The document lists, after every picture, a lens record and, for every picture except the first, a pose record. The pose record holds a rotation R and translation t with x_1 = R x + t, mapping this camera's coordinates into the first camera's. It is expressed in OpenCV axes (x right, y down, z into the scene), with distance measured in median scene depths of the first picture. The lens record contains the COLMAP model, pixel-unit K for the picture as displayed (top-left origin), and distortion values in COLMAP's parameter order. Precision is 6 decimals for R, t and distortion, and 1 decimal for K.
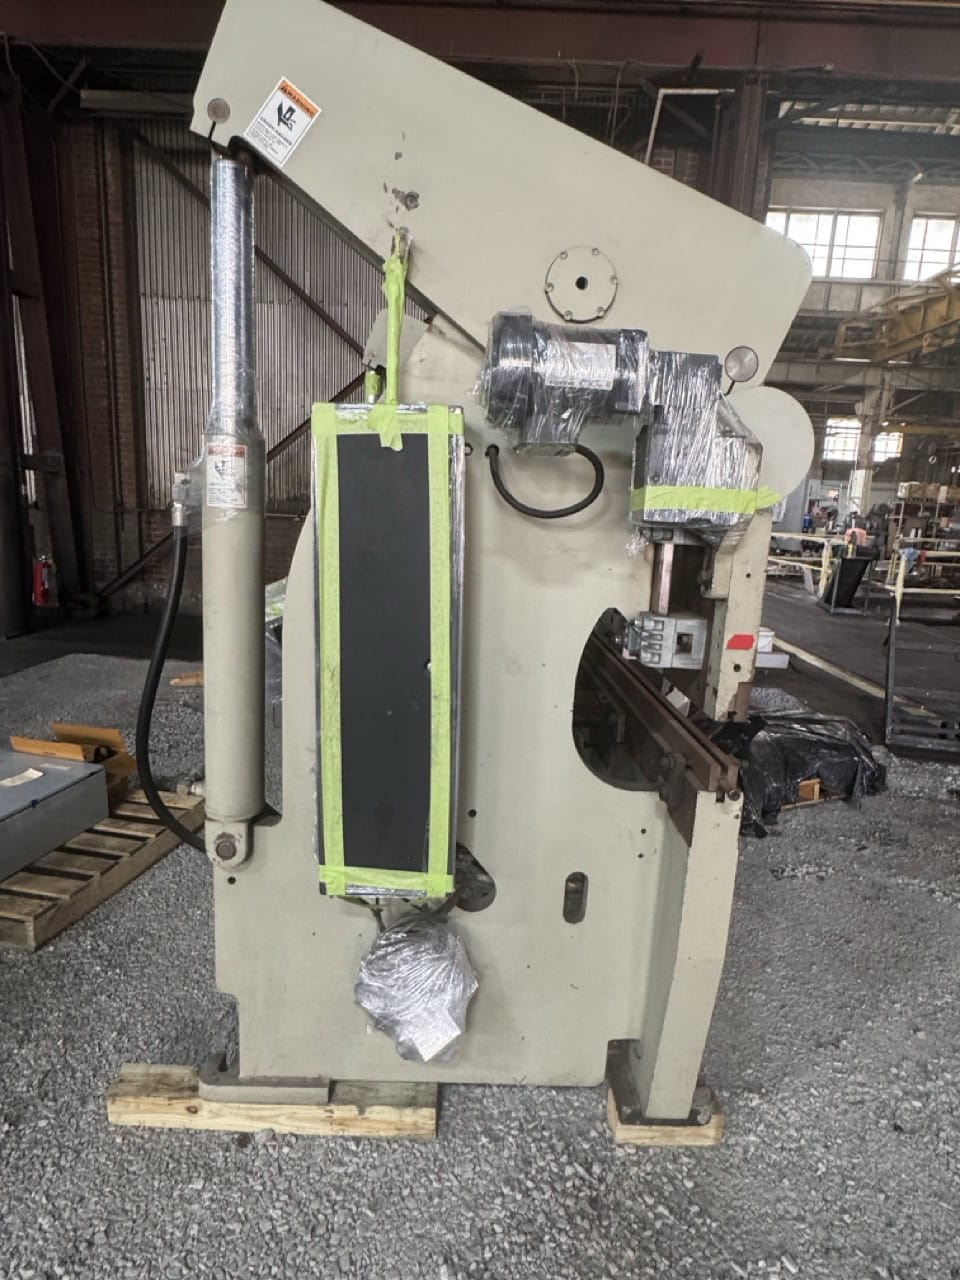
lens RADIAL K [[703.4, 0, 479.8], [0, 703.4, 639.1], [0, 0, 1]] dist [-0.001732, -0.000671]
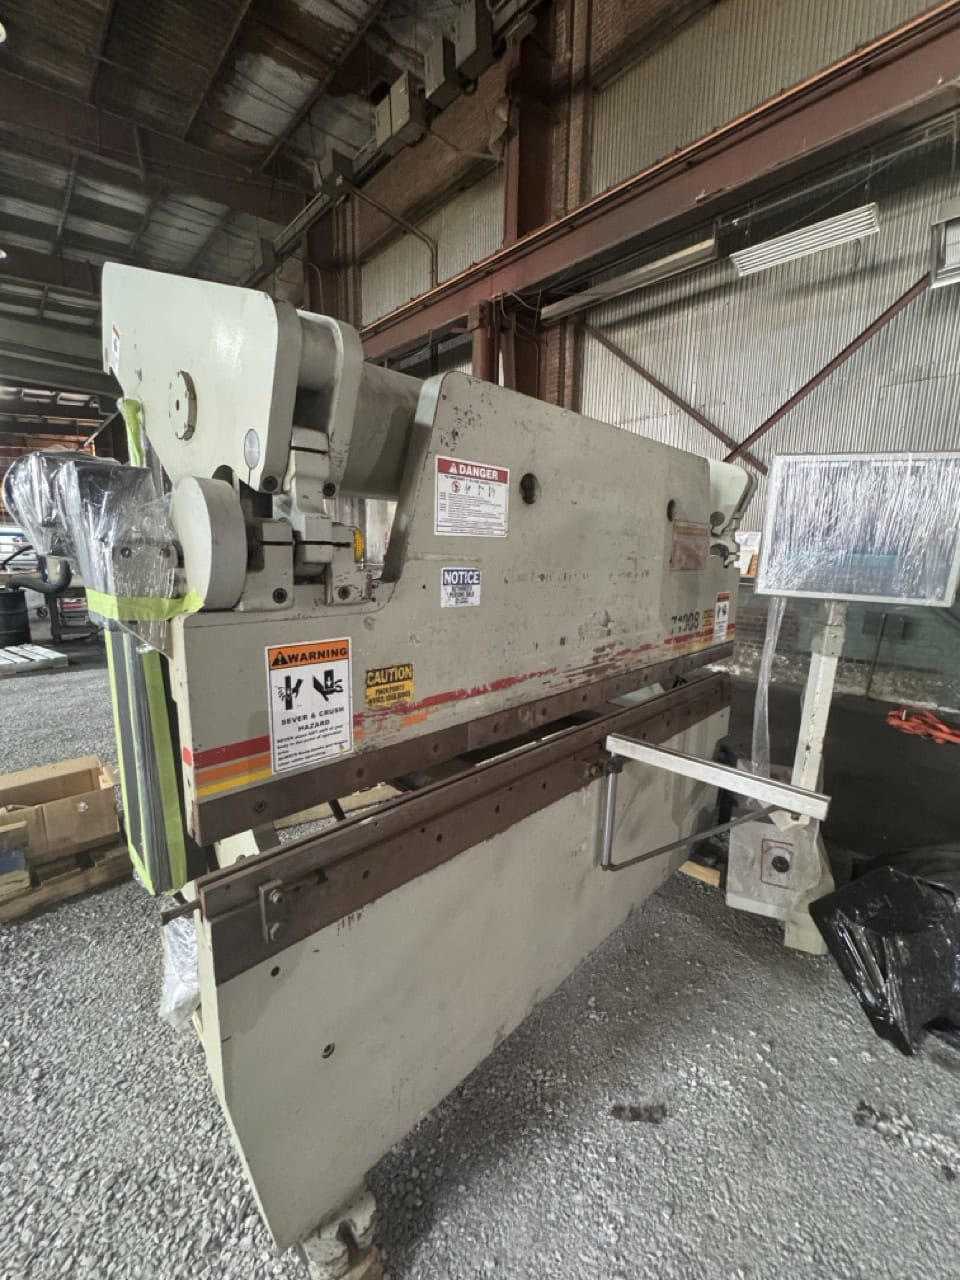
lens RADIAL K [[516.5, 0, 481.8], [0, 516.5, 639.9], [0, 0, 1]] dist [-0.003696, 0.000756]
pose [[0.698534, 0.088245, -0.710115, 0.860170], [-0.121173, 0.992623, 0.004155, -0.151881], [0.705242, 0.083144, 0.704074, 0.617128]]
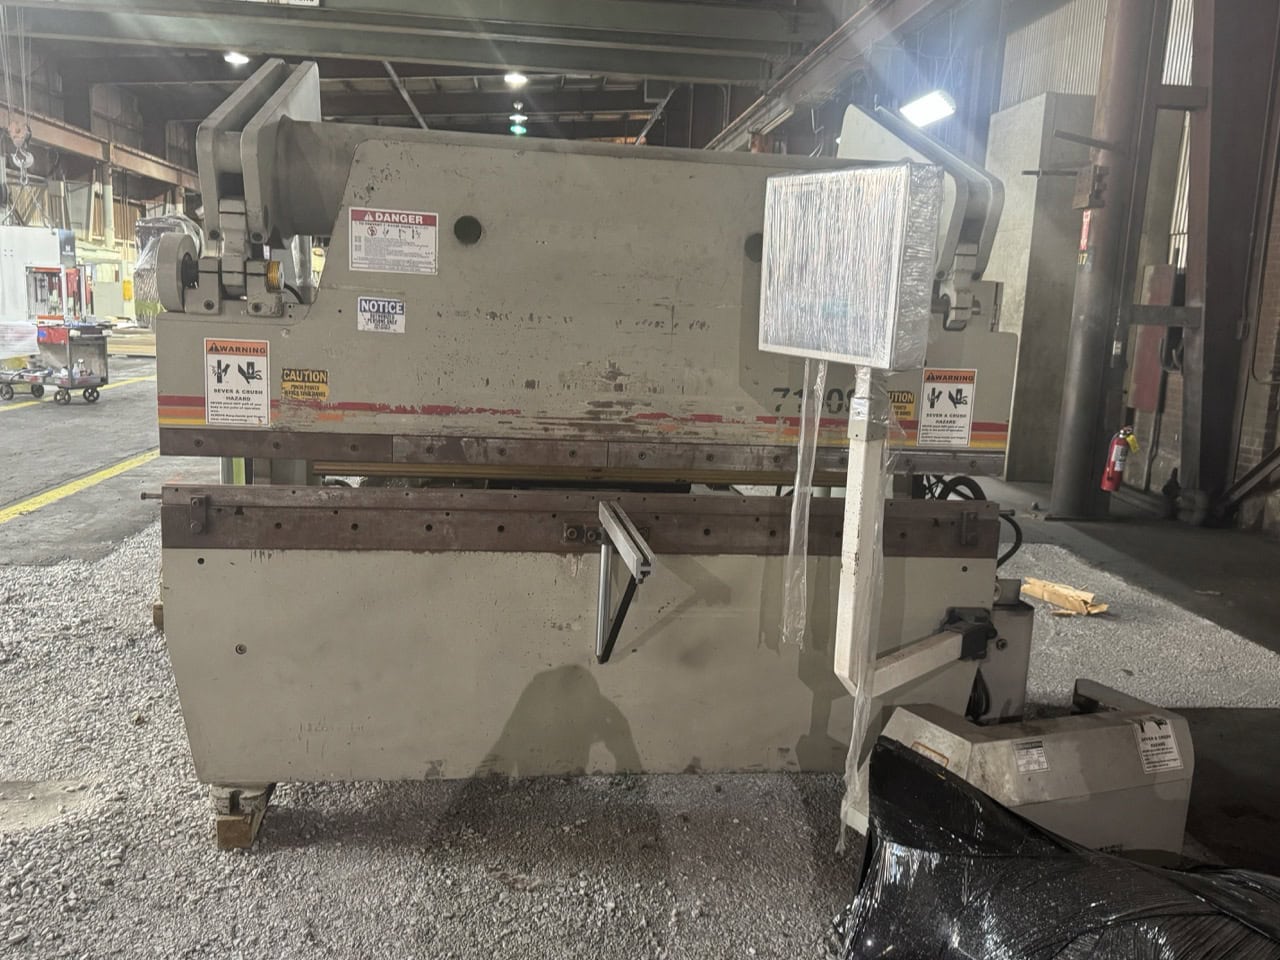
lens RADIAL K [[1037.9, 0, 638.5], [0, 1037.9, 486.5], [0, 0, 1]] dist [0.146026, -0.212323]
pose [[0.119044, 0.128025, -0.984600, 2.158766], [-0.227894, 0.968701, 0.098404, -0.212763], [0.966381, 0.212670, 0.144495, 1.334777]]
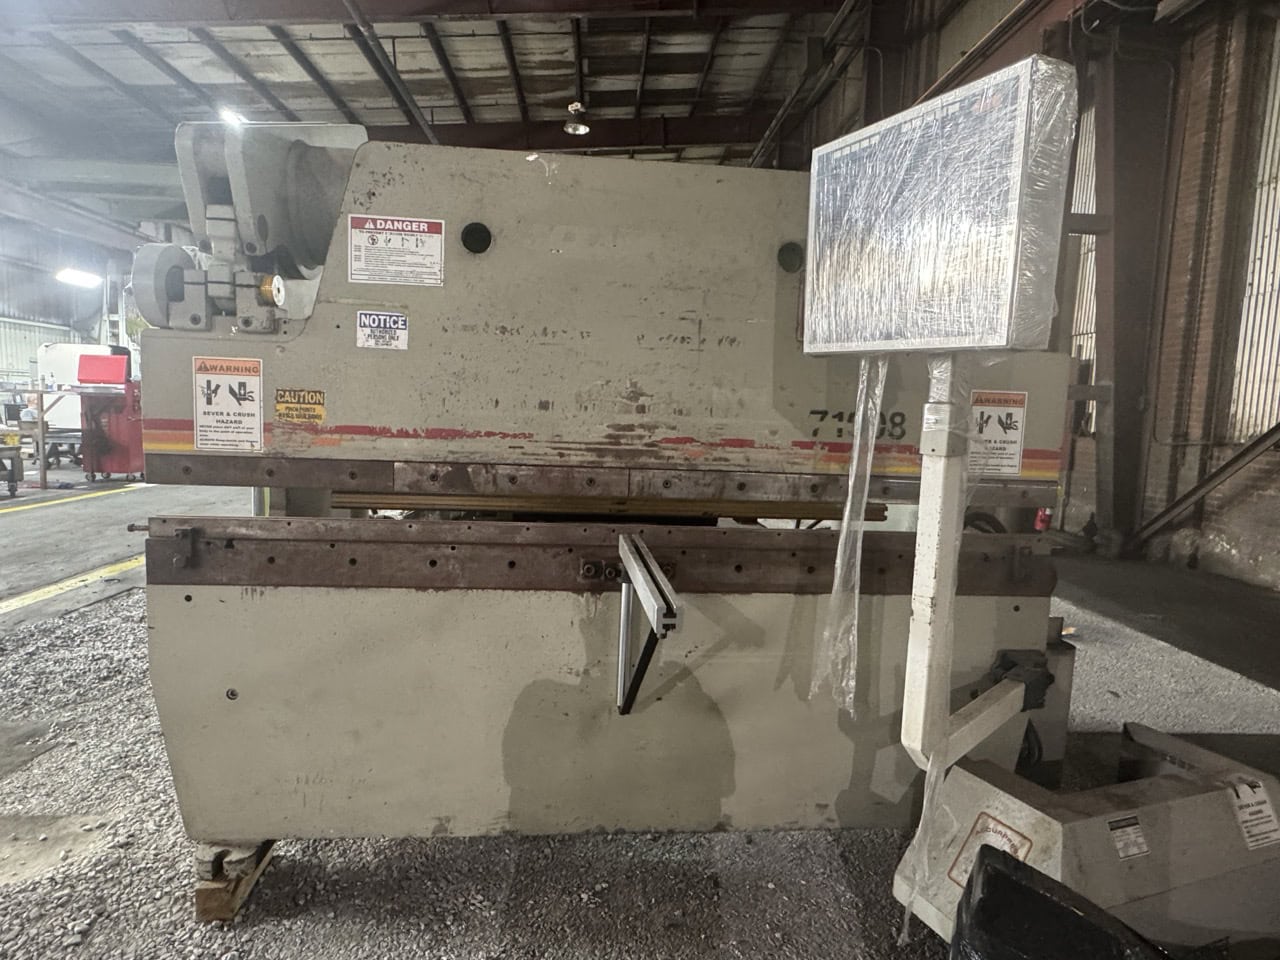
lens RADIAL K [[703.4, 0, 635.6], [0, 703.4, 481.4], [0, 0, 1]] dist [-0.001732, -0.000671]
pose [[0.071791, 0.059458, -0.995646, 1.449598], [-0.223284, 0.973846, 0.042057, -0.124581], [0.972106, 0.219292, 0.083189, 1.453674]]
